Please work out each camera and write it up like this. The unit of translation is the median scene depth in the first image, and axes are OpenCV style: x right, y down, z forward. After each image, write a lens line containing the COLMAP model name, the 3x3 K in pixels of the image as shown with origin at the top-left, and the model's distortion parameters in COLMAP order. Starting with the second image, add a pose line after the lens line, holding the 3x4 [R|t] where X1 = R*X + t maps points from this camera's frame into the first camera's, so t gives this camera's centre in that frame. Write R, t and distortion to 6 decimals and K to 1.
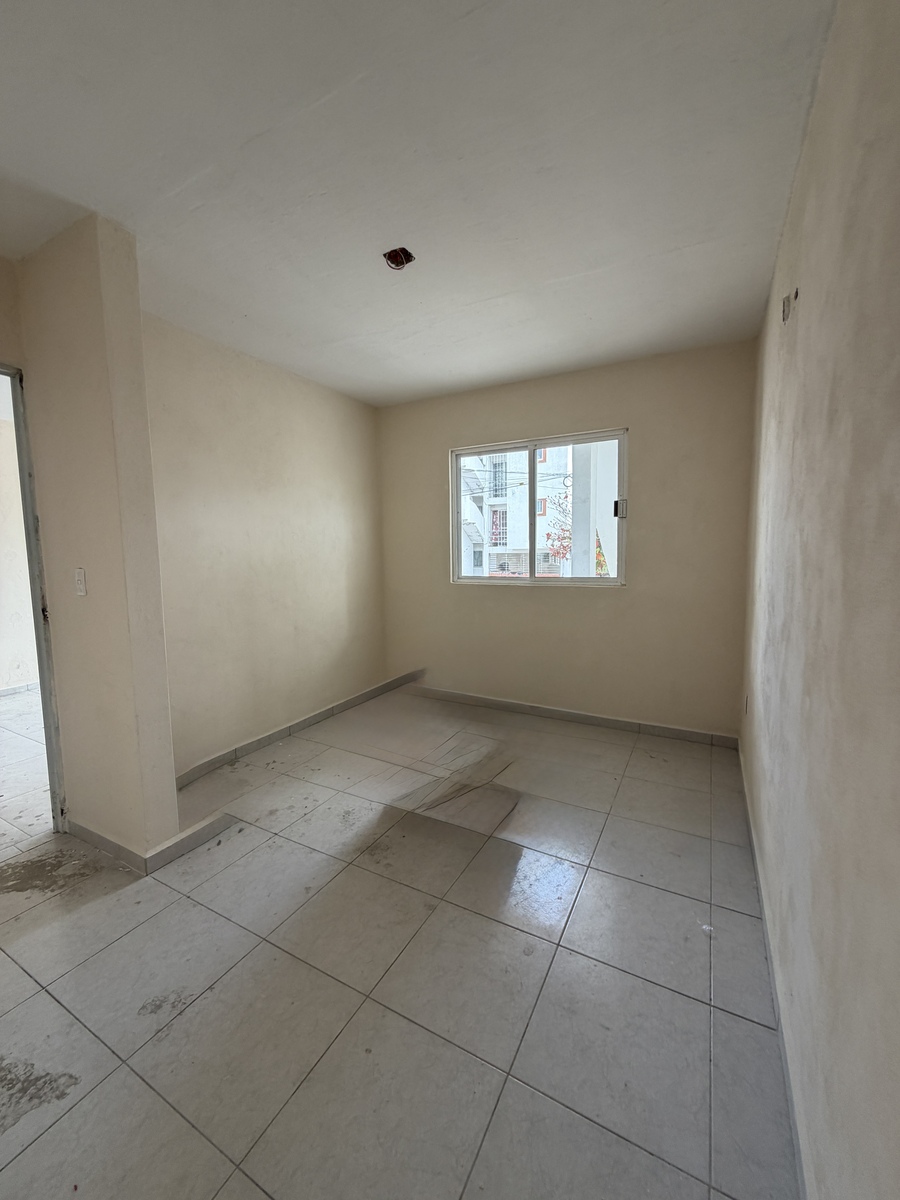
lens RADIAL K [[477.6, 0, 450.3], [0, 477.6, 597.0], [0, 0, 1]] dist [0.003233, 0.000331]
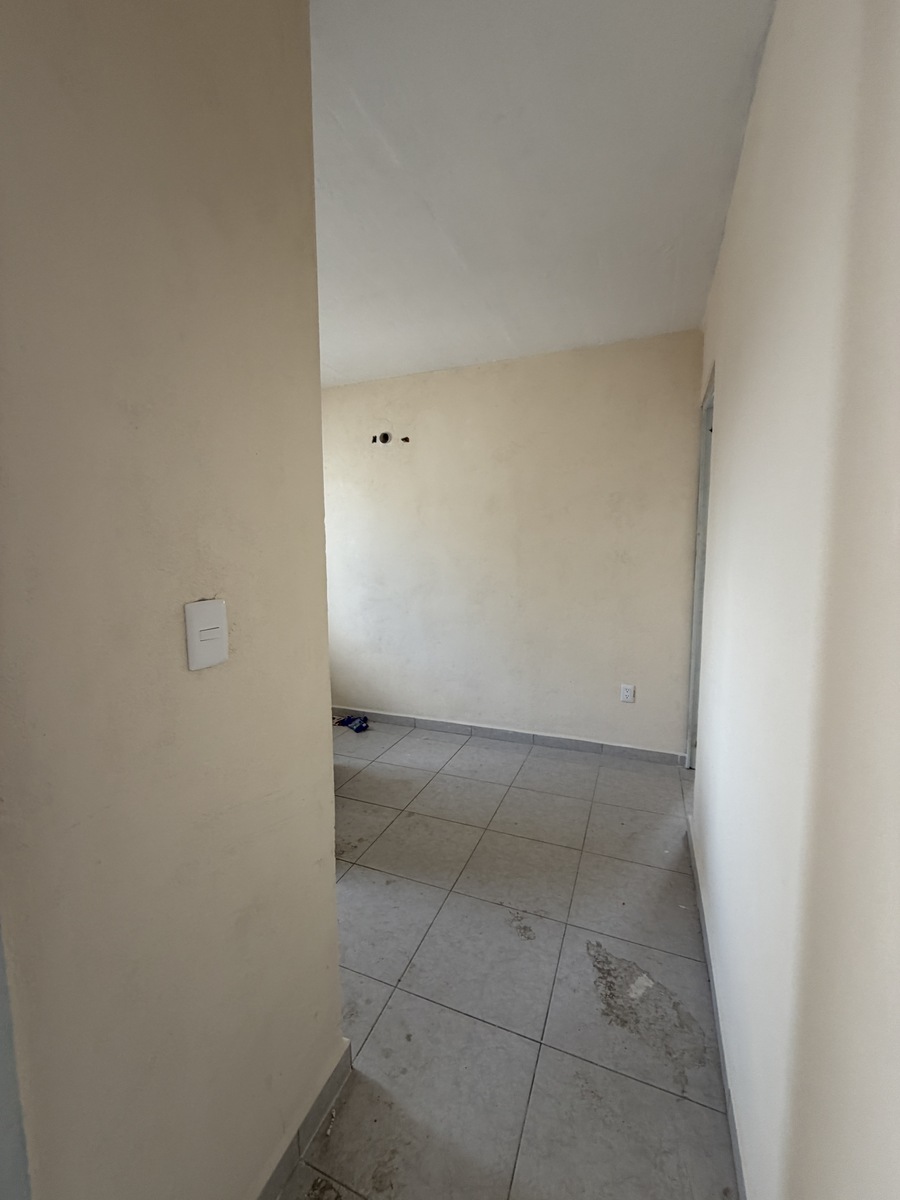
lens RADIAL K [[477.6, 0, 450.1], [0, 477.6, 600.6], [0, 0, 1]] dist [0.003233, 0.000331]
pose [[-0.113164, -0.089704, 0.989519, -1.731416], [0.109751, 0.988693, 0.102180, -0.097891], [-0.987496, 0.120164, -0.102039, 1.234205]]
